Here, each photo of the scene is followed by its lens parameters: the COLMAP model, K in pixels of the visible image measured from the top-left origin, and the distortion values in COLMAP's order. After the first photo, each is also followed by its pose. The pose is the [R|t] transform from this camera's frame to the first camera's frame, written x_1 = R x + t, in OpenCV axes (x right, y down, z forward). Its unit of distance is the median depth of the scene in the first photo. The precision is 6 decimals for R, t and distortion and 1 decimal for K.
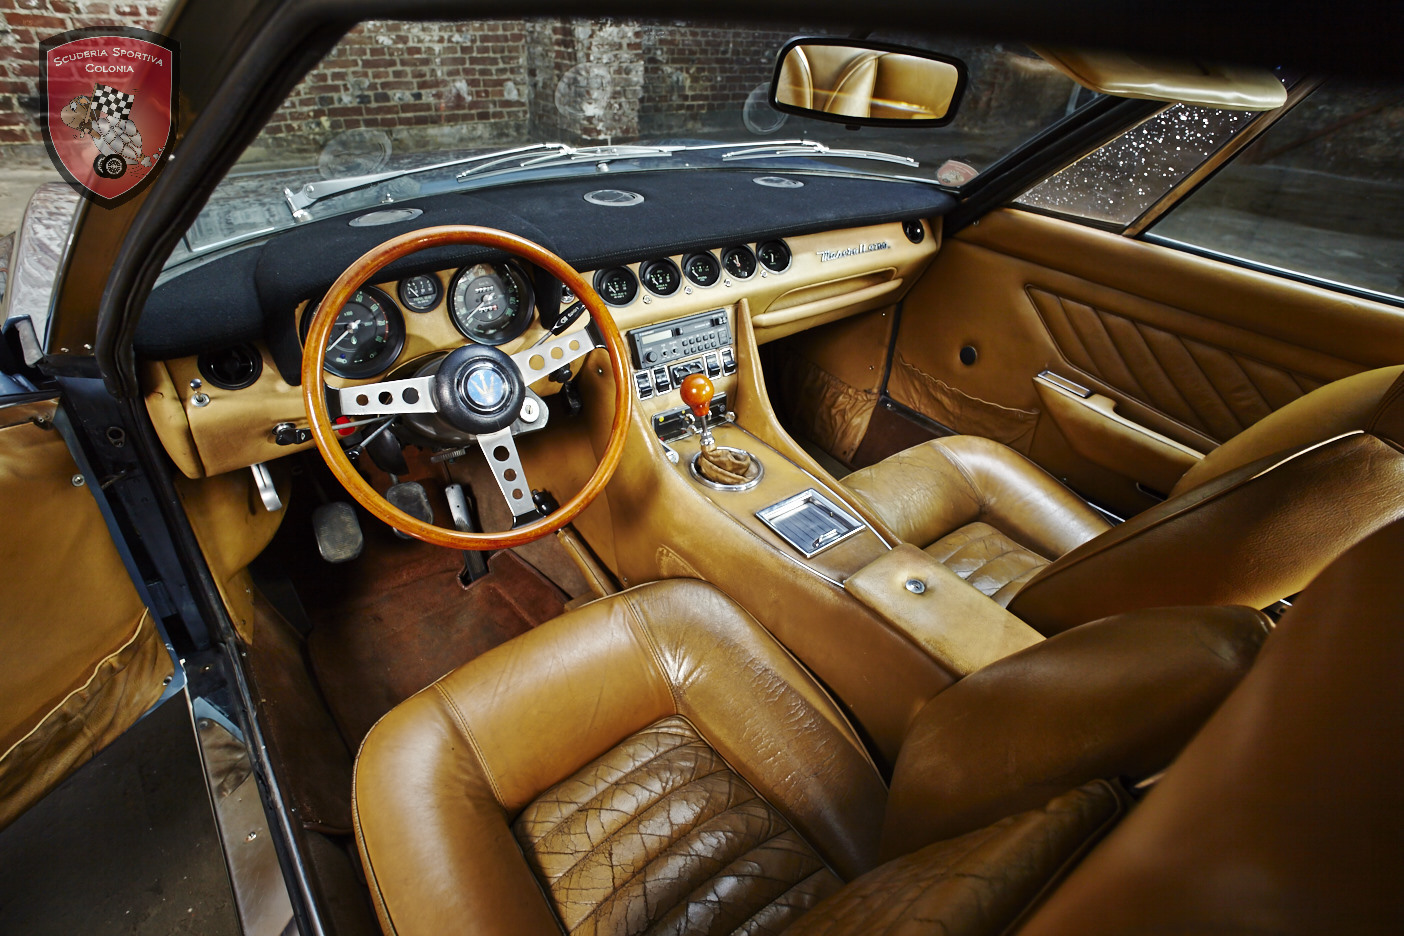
lens RADIAL K [[721.2, 0, 703.5], [0, 721.2, 456.3], [0, 0, 1]] dist [-0.068036, -0.001076]
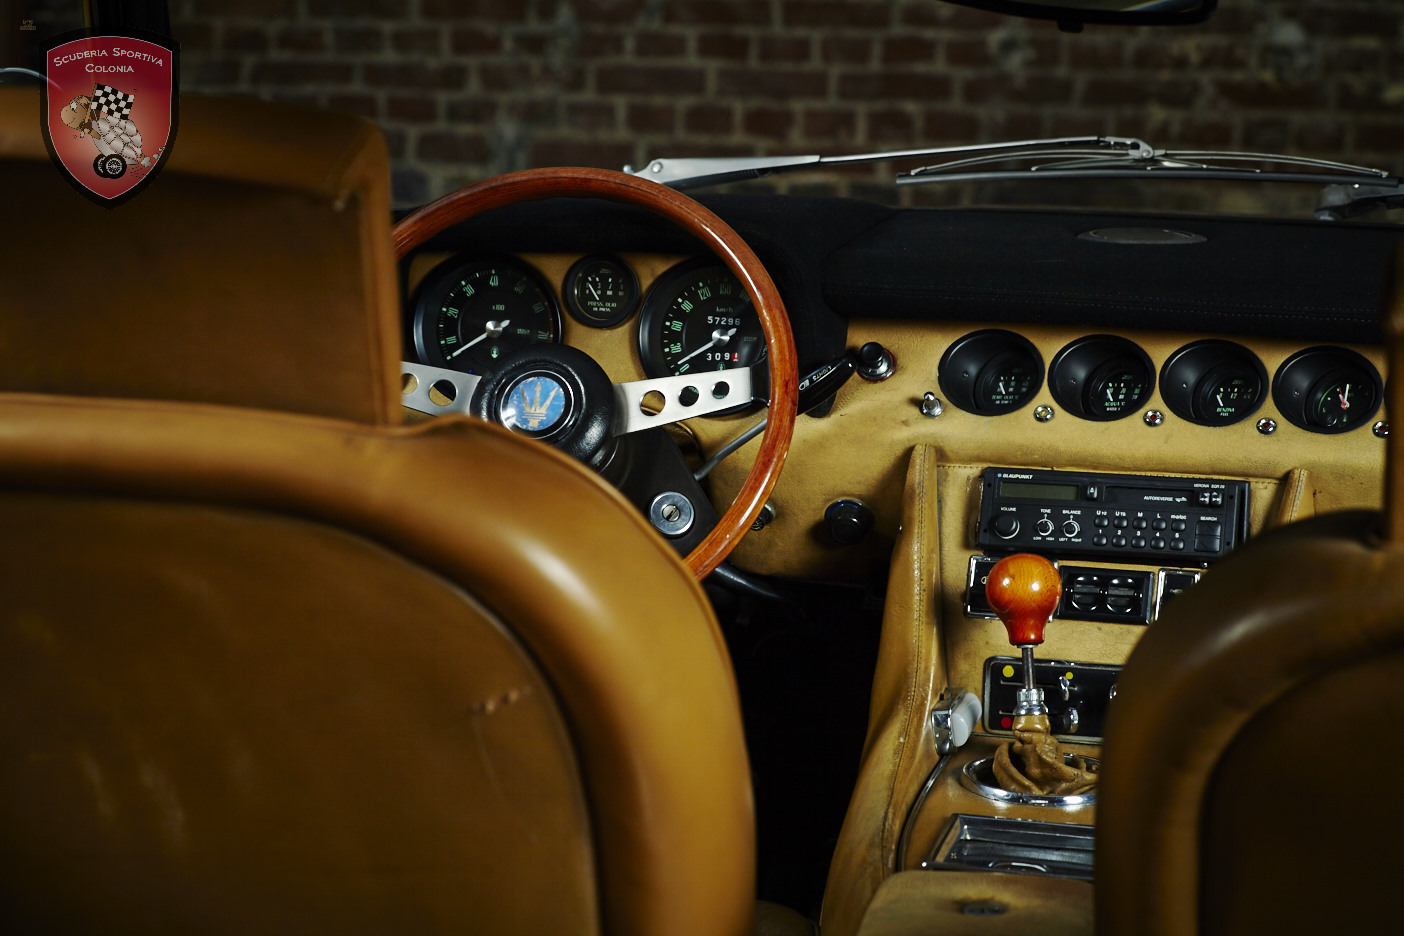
lens RADIAL K [[3429.2, 0, 697.2], [0, 3429.2, 471.6], [0, 0, 1]] dist [0.063399, -0.426613]
pose [[0.623469, 0.089926, -0.776659, 1.715525], [-0.409943, 0.883466, -0.226792, 0.470617], [0.665758, 0.459783, 0.587678, -0.516176]]
